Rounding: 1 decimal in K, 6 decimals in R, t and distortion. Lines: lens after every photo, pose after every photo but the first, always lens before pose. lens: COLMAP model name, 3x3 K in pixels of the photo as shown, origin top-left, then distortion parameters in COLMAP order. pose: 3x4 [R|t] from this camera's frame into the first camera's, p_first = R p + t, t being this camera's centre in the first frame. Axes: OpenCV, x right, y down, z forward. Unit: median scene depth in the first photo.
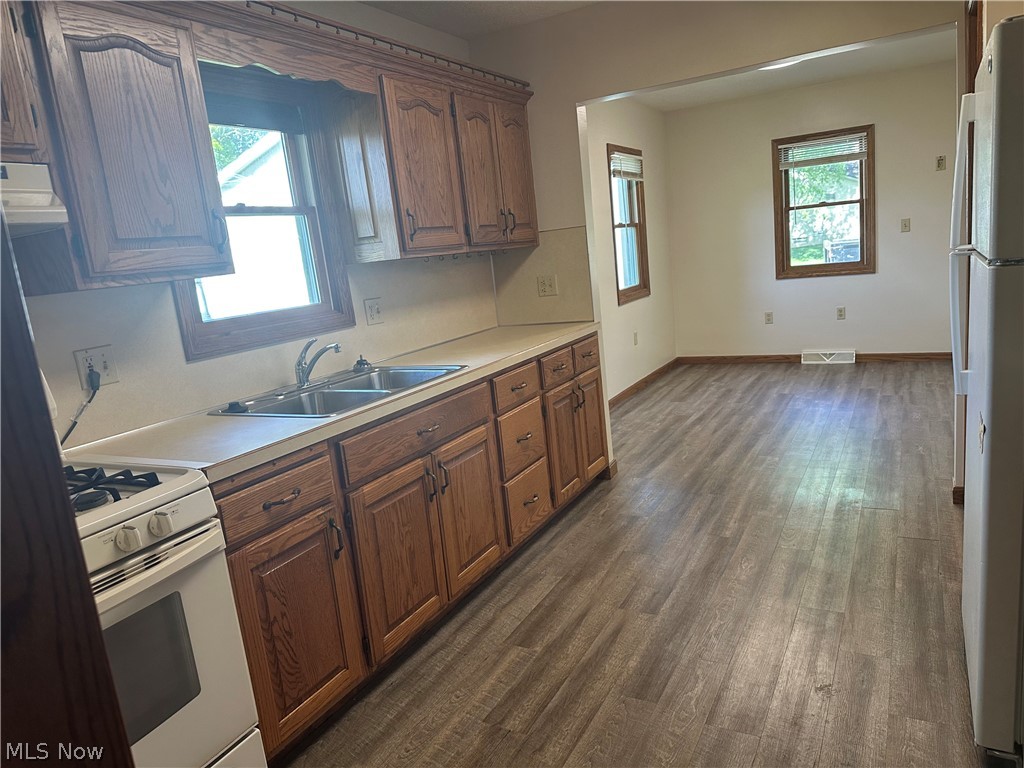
lens RADIAL K [[718.4, 0, 512.0], [0, 718.4, 384.0], [0, 0, 1]] dist [0.164172, -0.250433]
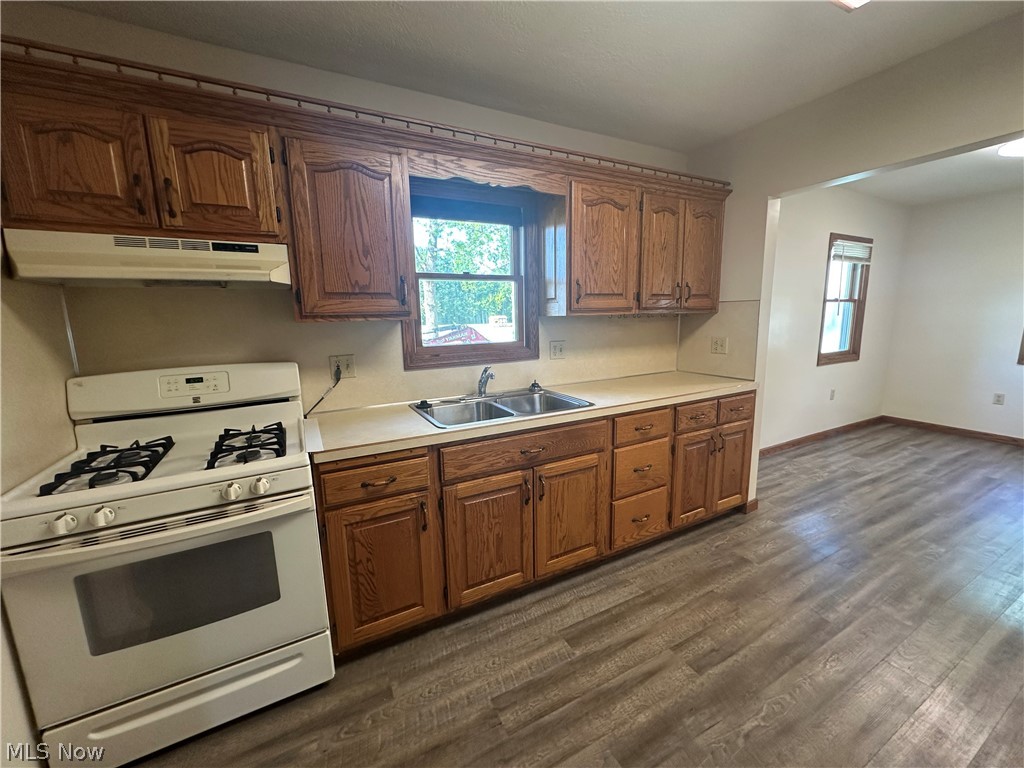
lens RADIAL K [[408.9, 0, 512.0], [0, 408.9, 384.0], [0, 0, 1]] dist [0.000456, 0.000037]
pose [[0.828747, 0.179500, -0.530054, 0.186719], [-0.167759, 0.983290, 0.070693, -0.084267], [0.533886, 0.030334, 0.845012, 0.304197]]
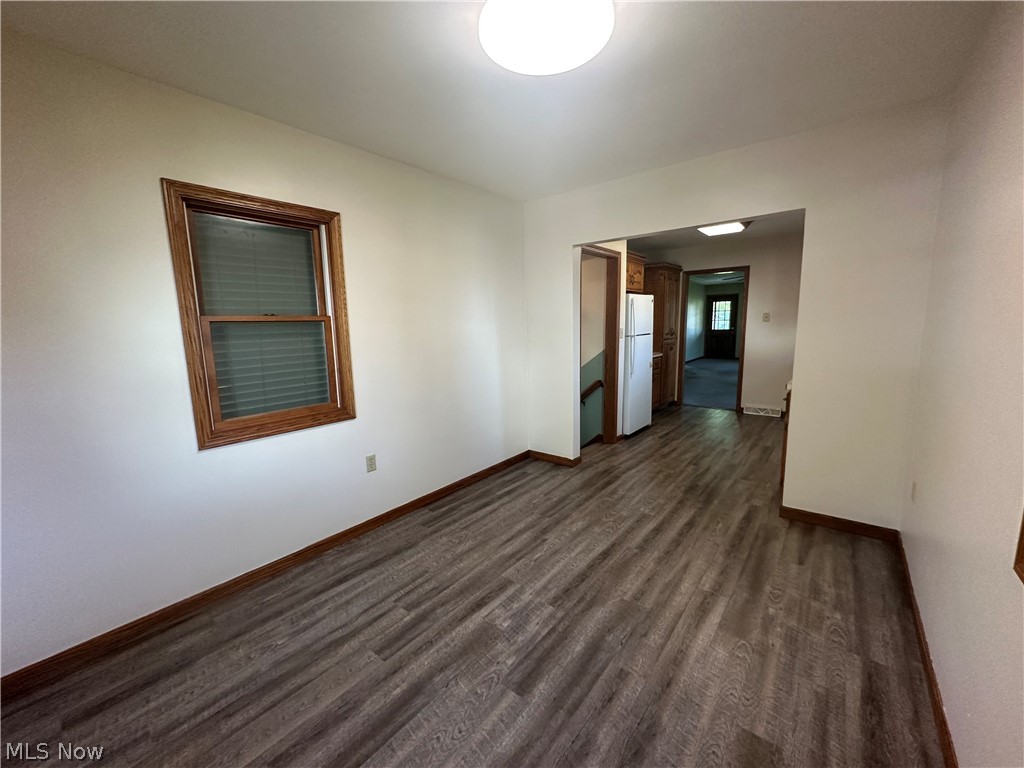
lens RADIAL K [[408.9, 0, 512.0], [0, 408.9, 384.0], [0, 0, 1]] dist [0.000456, 0.000037]
pose [[-0.974162, 0.093105, 0.205769, 0.587421], [0.153939, 0.940382, 0.303290, -0.499723], [-0.165264, 0.327129, -0.930416, 2.303641]]
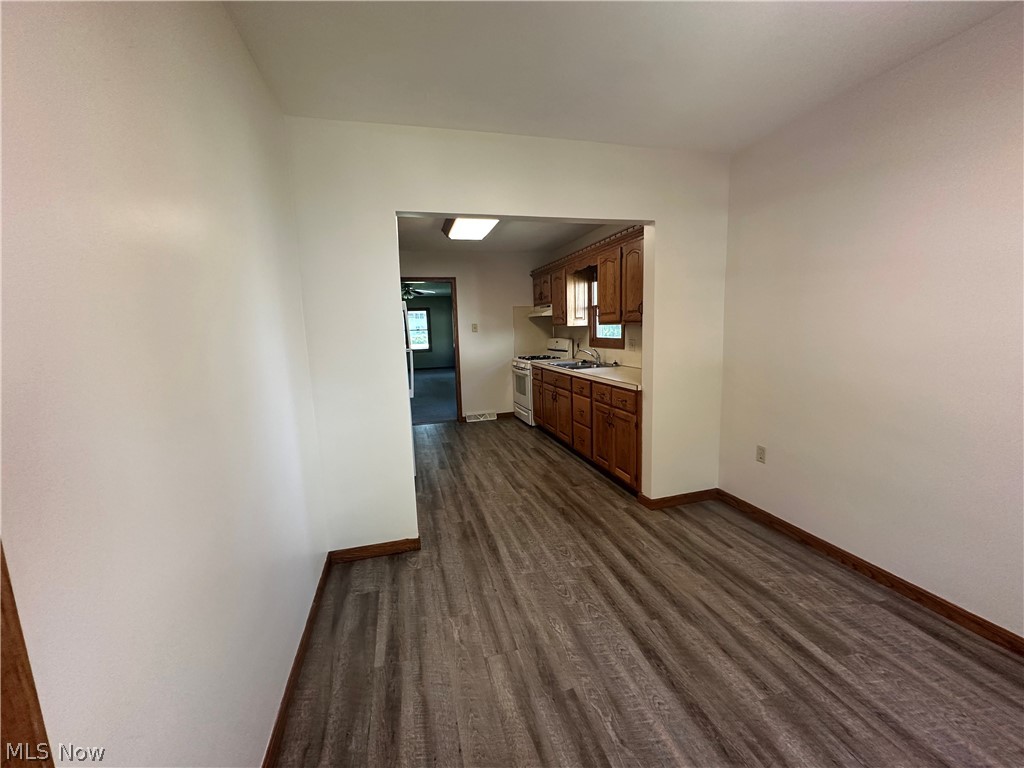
lens RADIAL K [[408.9, 0, 512.0], [0, 408.9, 384.0], [0, 0, 1]] dist [0.000456, 0.000037]
pose [[-0.718449, 0.221219, -0.659464, 1.042955], [-0.018644, 0.941614, 0.336178, -0.448748], [0.695330, 0.253822, -0.672377, 1.777137]]
